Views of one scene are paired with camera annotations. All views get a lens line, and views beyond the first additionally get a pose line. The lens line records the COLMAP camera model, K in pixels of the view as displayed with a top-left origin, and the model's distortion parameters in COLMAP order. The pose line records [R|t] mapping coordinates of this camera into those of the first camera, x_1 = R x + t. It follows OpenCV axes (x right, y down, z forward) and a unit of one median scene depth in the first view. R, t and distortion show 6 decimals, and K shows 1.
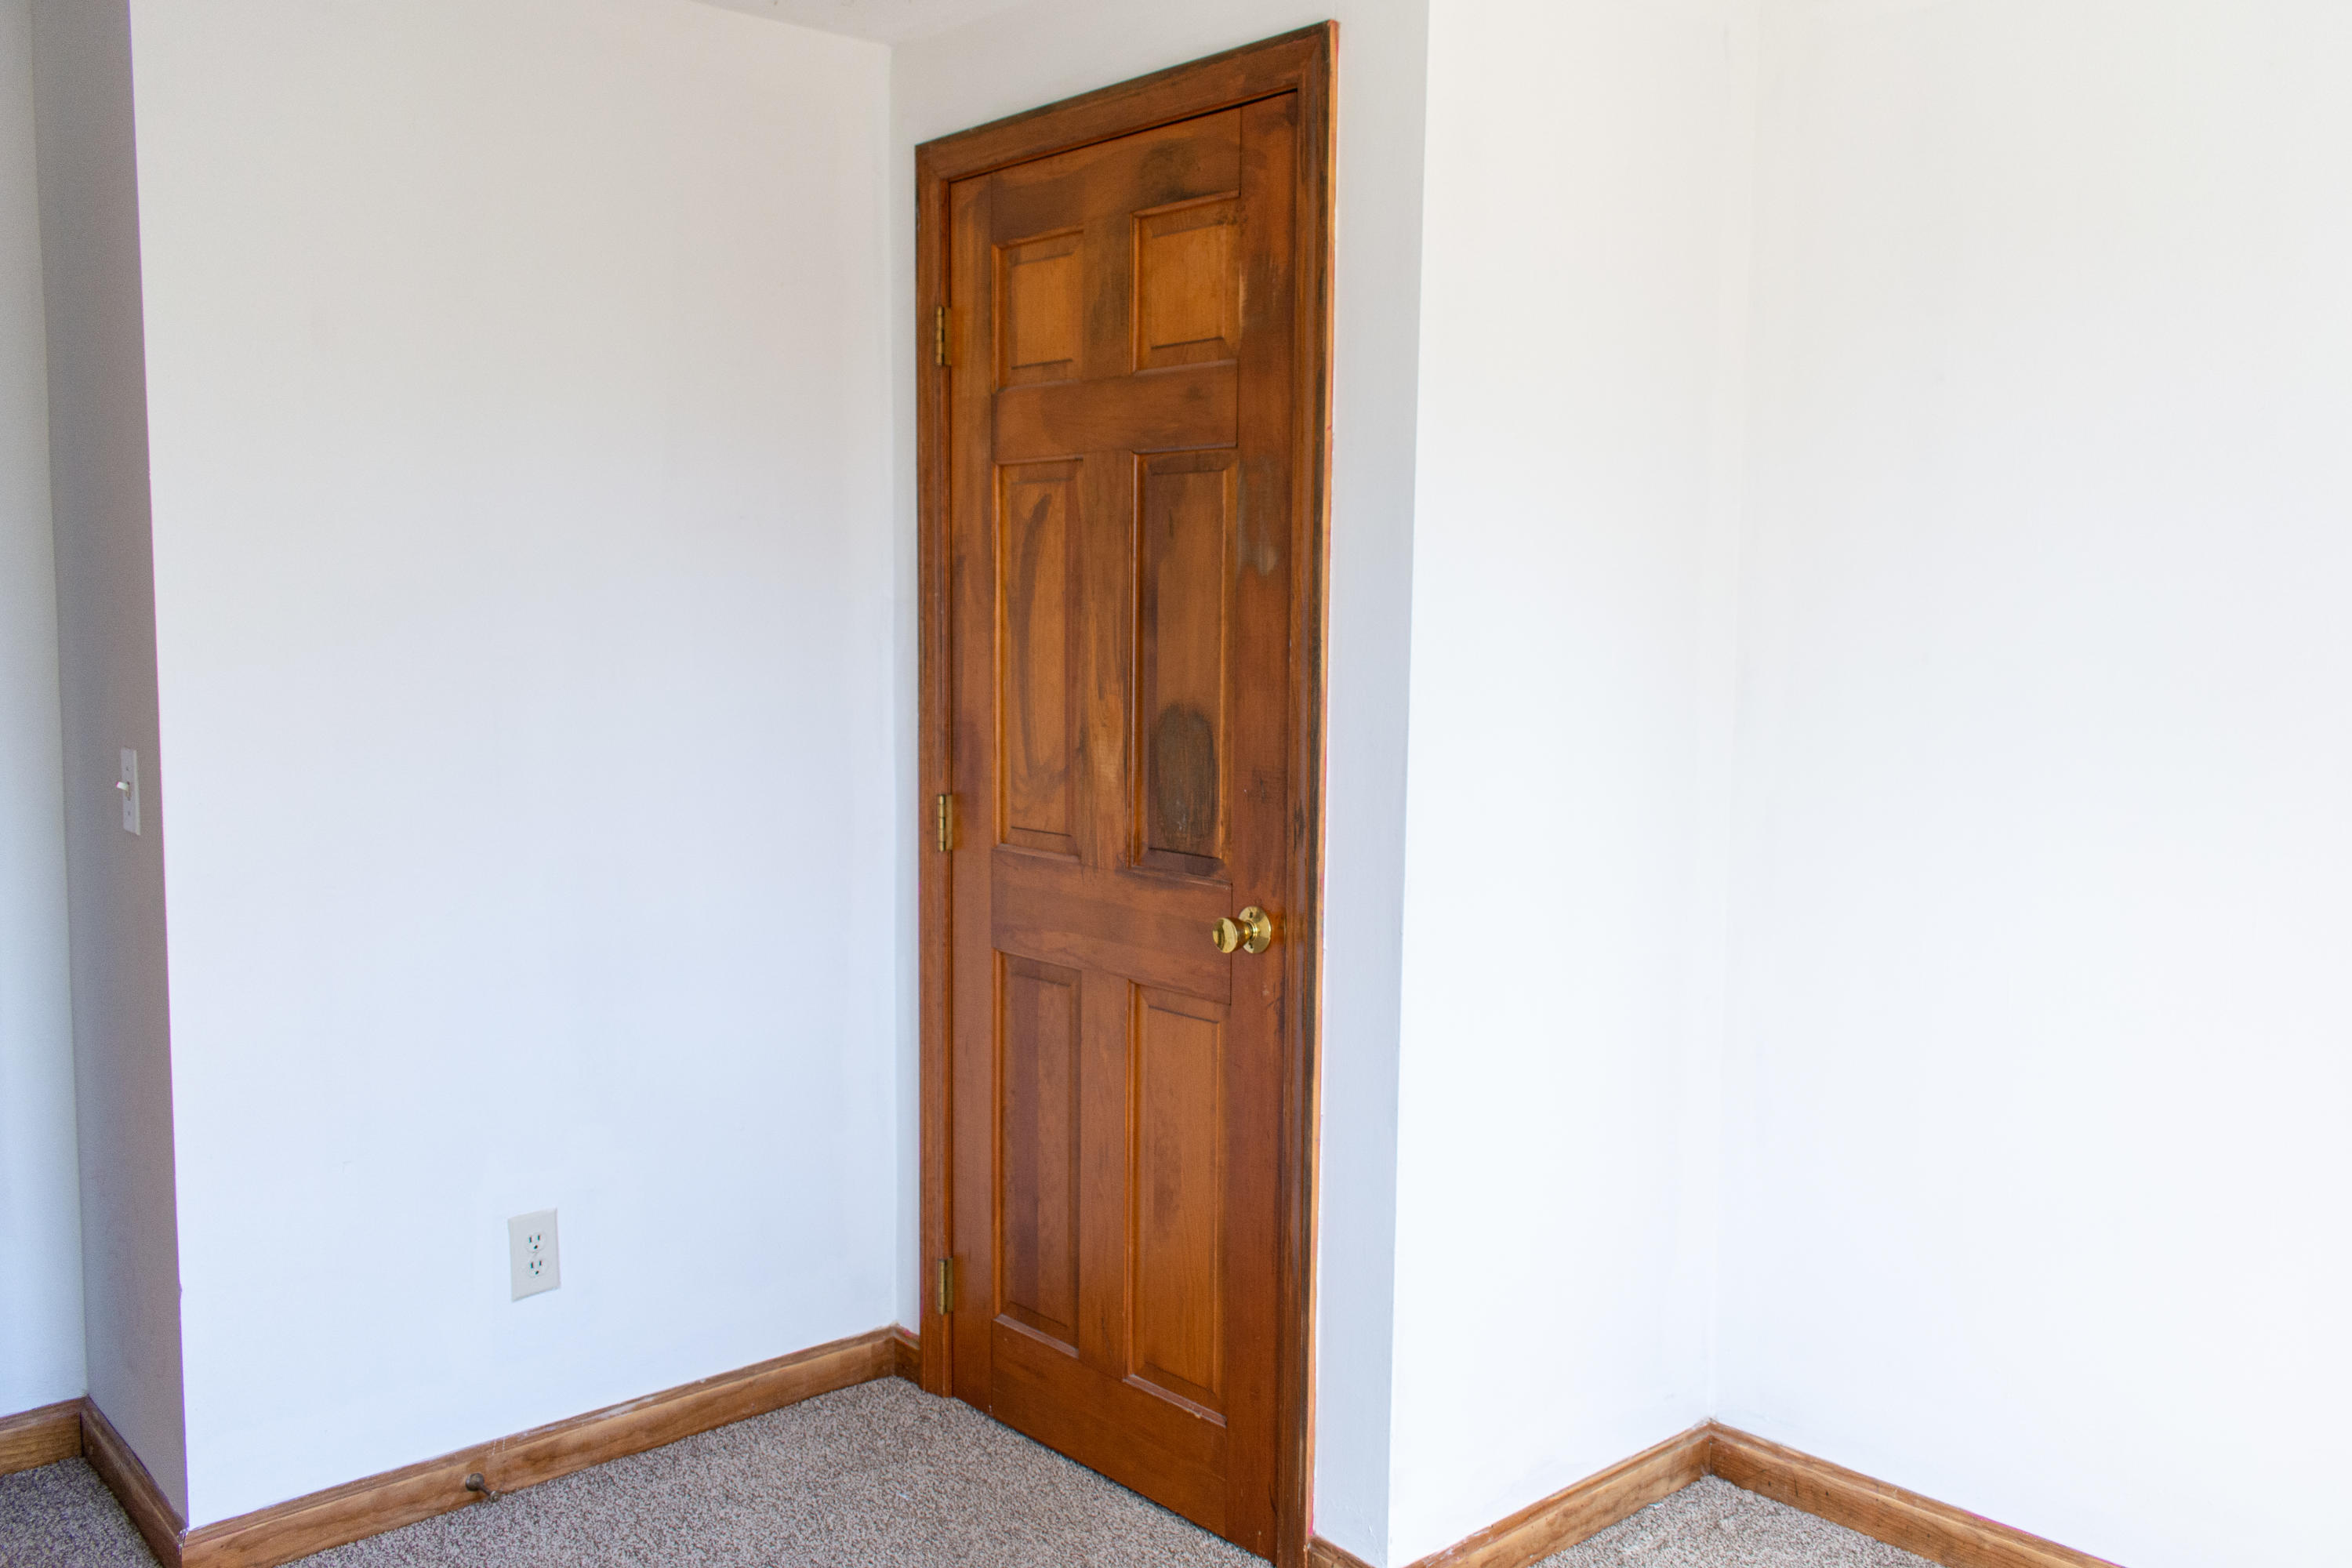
lens RADIAL K [[1881.6, 0, 1176.0], [0, 1881.6, 784.0], [0, 0, 1]] dist [0.007286, 0.004152]
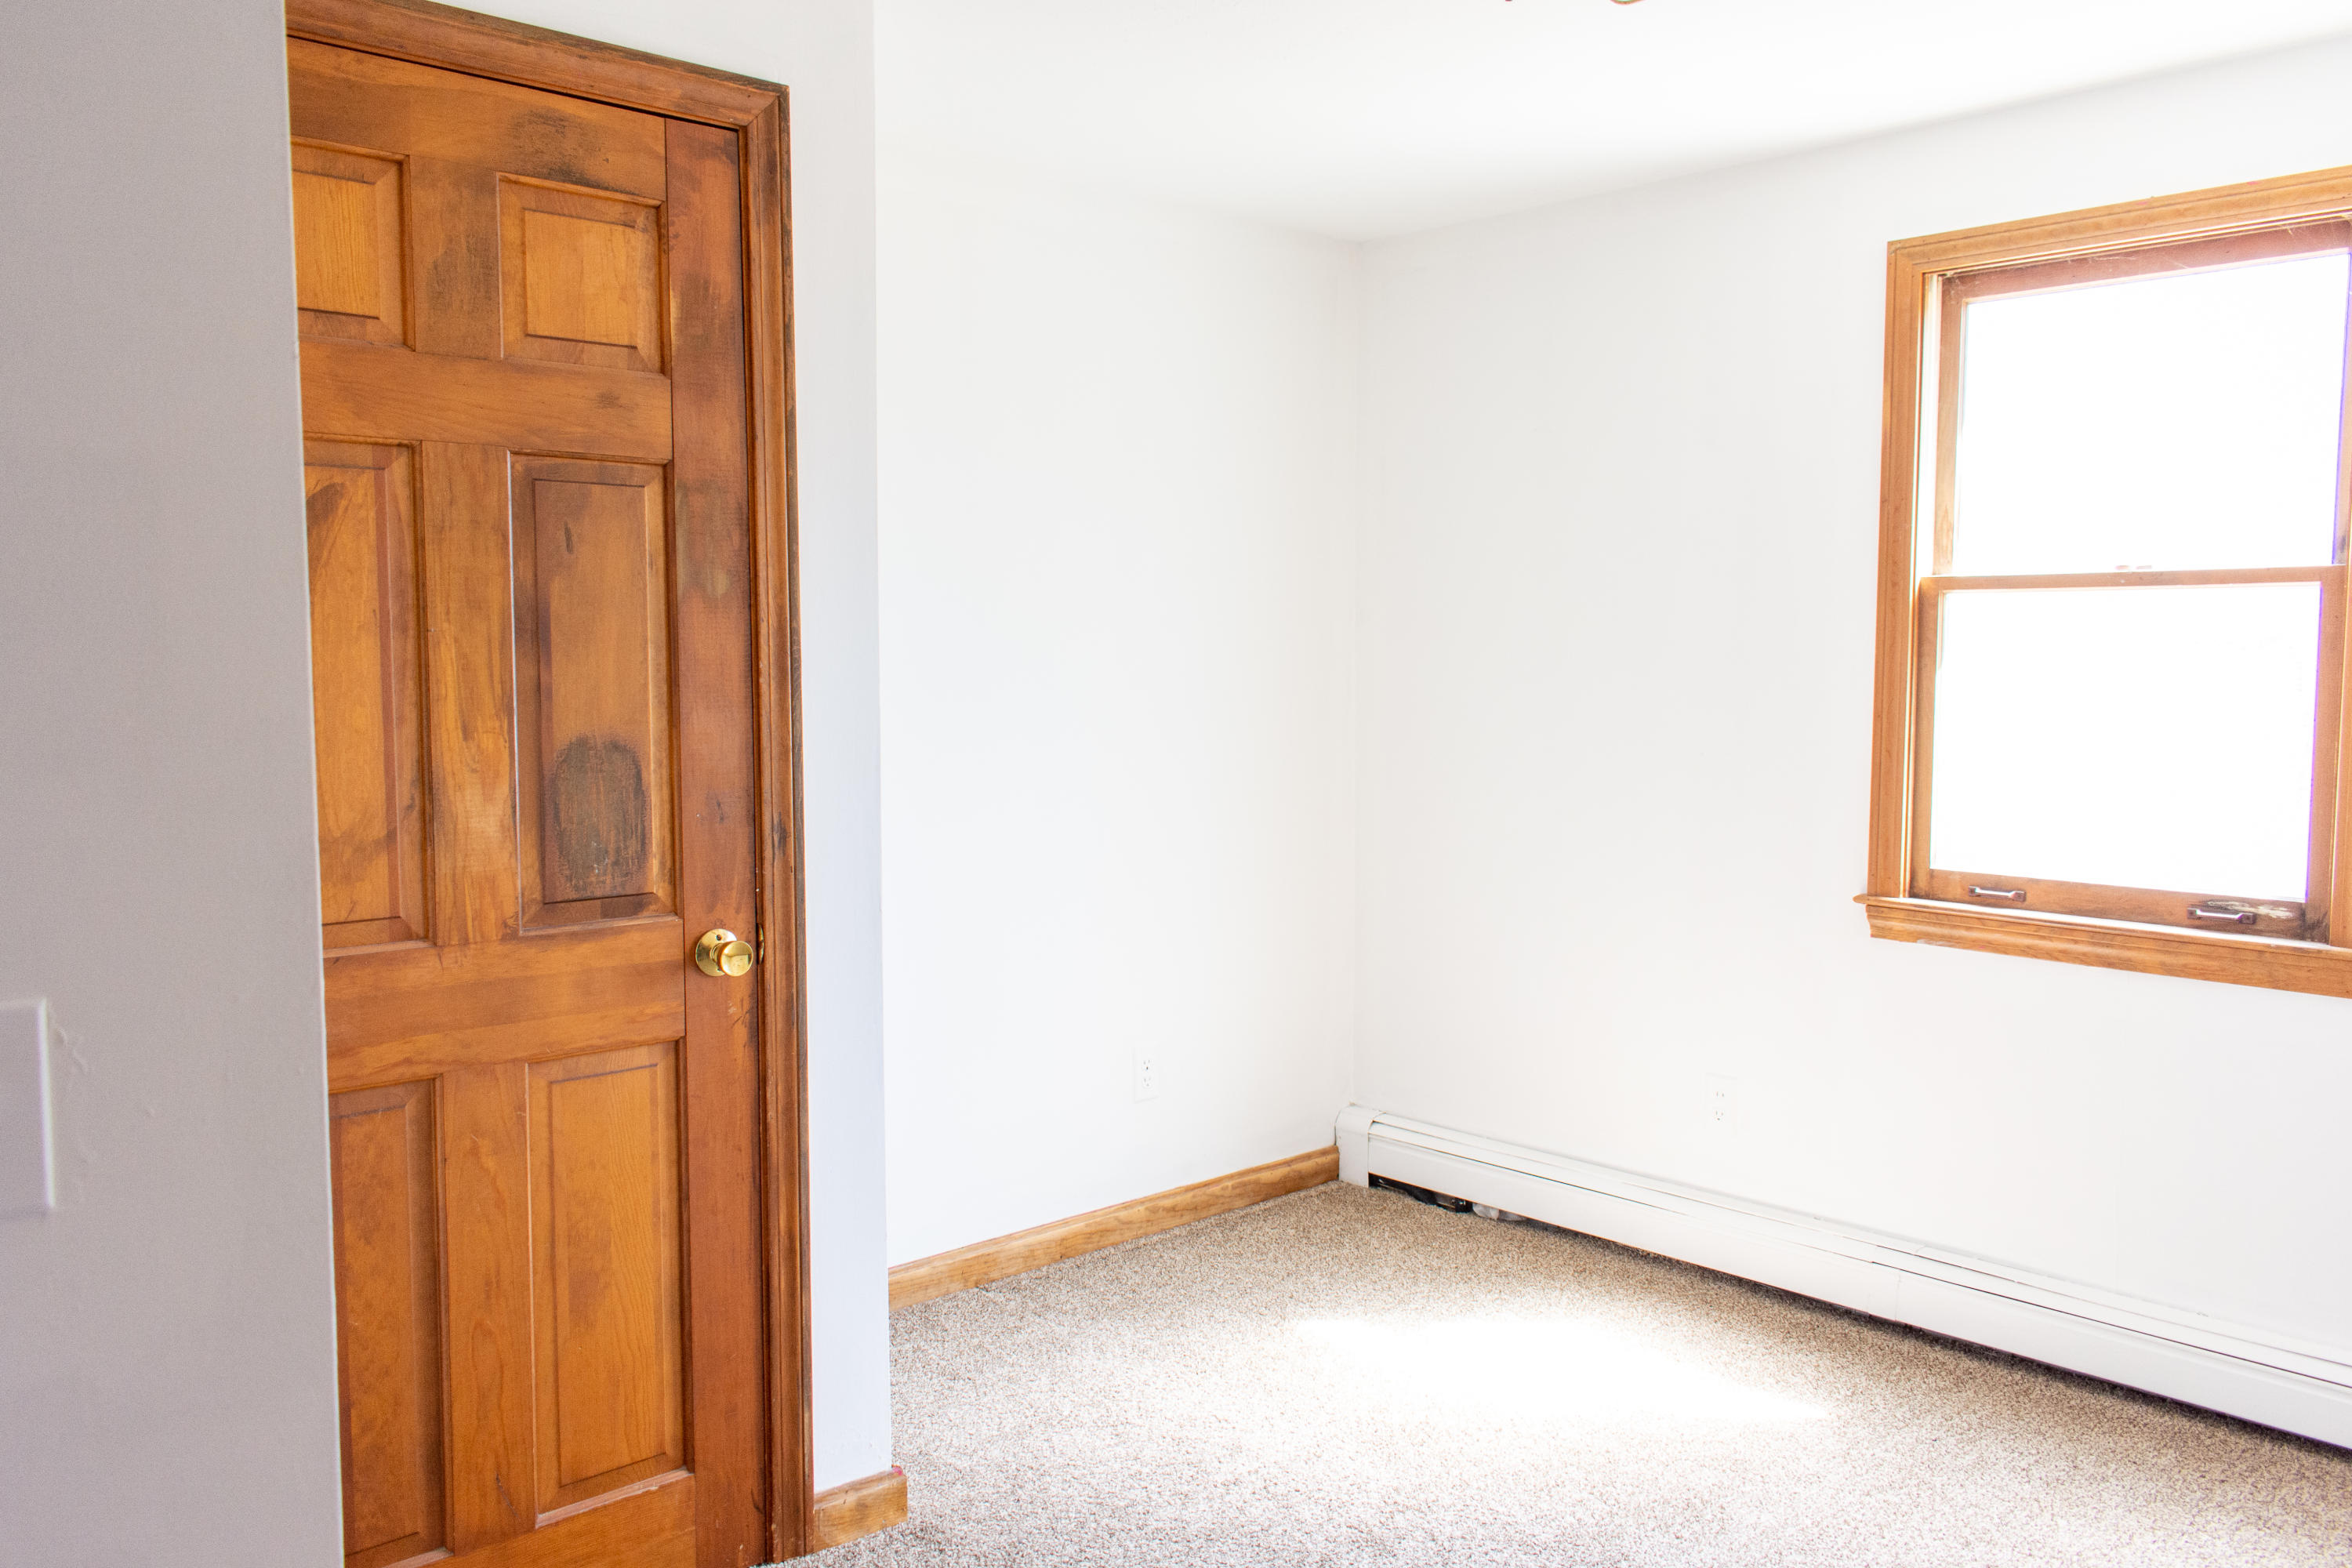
lens RADIAL K [[1913.4, 0, 1136.5], [0, 1913.4, 771.6], [0, 0, 1]] dist [0.000369, 0.003710]
pose [[-0.004661, -0.083516, 0.996496, -0.918971], [0.085769, 0.992801, 0.083608, -0.079681], [-0.996304, 0.085858, 0.002536, 0.731932]]
